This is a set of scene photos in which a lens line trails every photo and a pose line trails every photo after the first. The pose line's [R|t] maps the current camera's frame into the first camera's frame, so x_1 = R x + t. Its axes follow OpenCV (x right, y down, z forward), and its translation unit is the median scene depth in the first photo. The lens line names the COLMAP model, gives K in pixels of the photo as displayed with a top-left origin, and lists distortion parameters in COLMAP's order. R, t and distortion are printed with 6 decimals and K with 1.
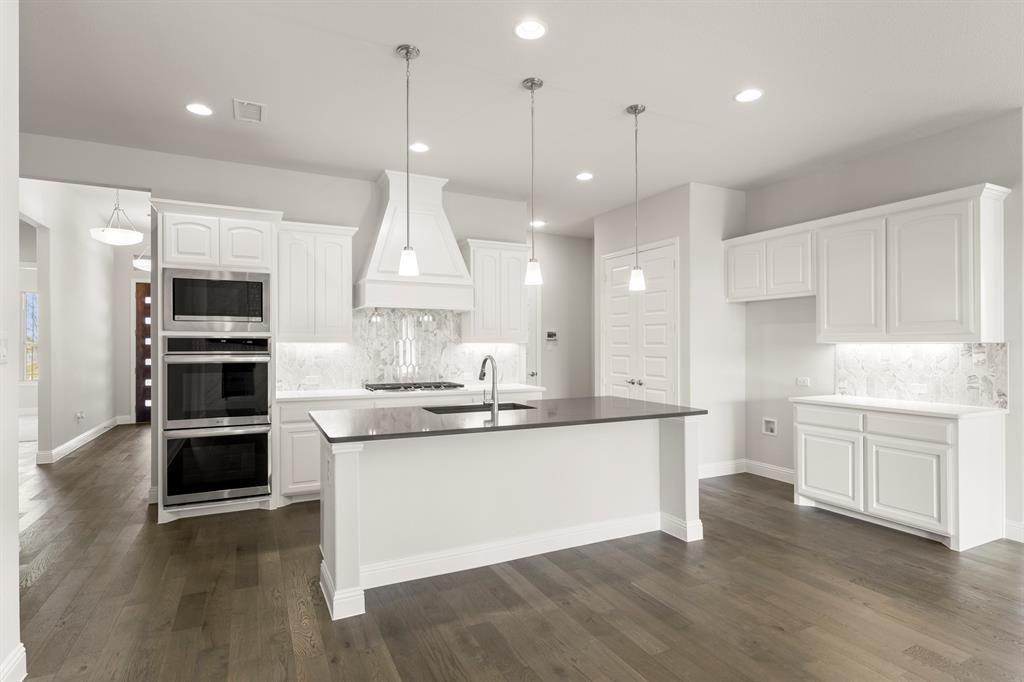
lens RADIAL K [[525.1, 0, 512.0], [0, 525.1, 341.0], [0, 0, 1]] dist [0.000336, 0.000210]
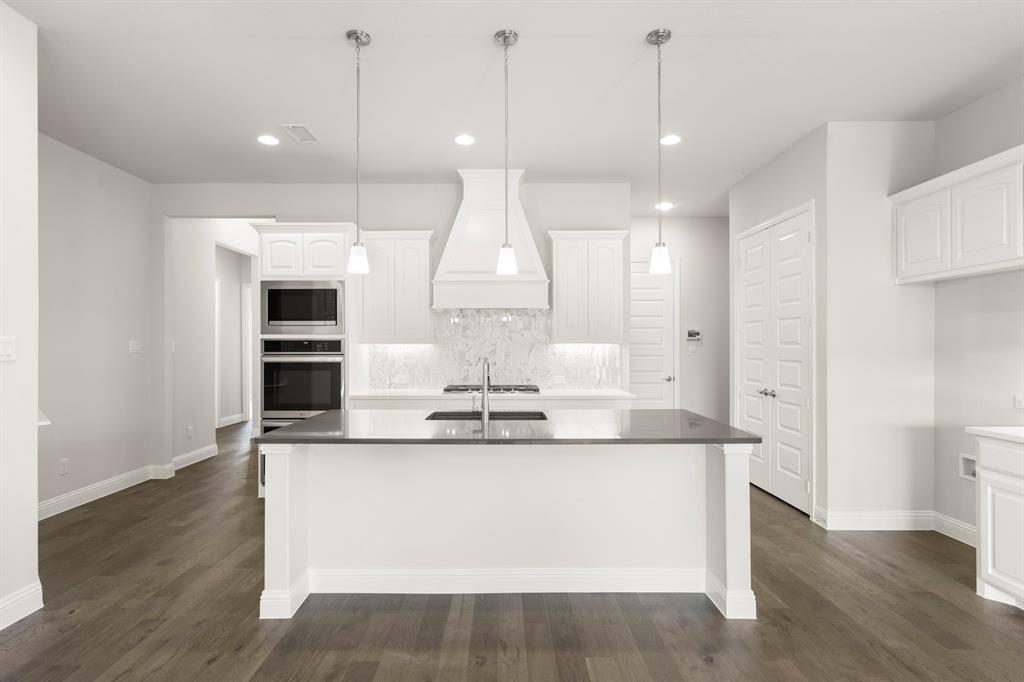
lens RADIAL K [[516.9, 0, 512.0], [0, 516.9, 341.0], [0, 0, 1]] dist [-0.000500, -0.000075]
pose [[0.895481, -0.006451, -0.445053, 0.314281], [0.005757, 0.999979, -0.002913, 0.001815], [0.445063, 0.000046, 0.895499, 0.189135]]
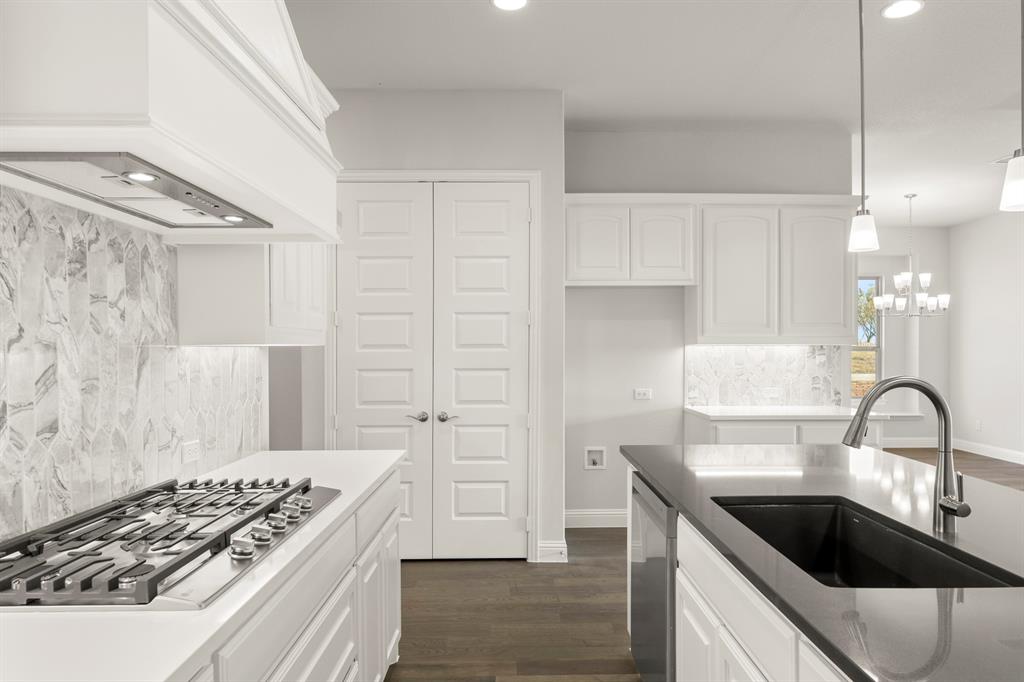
lens RADIAL K [[640.6, 0, 524.1], [0, 640.6, 341.1], [0, 0, 1]] dist [-0.001195, -0.000072]
pose [[0.427463, 0.006189, 0.904012, -0.438937], [-0.002932, 0.999981, -0.005460, 0.003598], [-0.904028, -0.000316, 0.427473, 0.834476]]
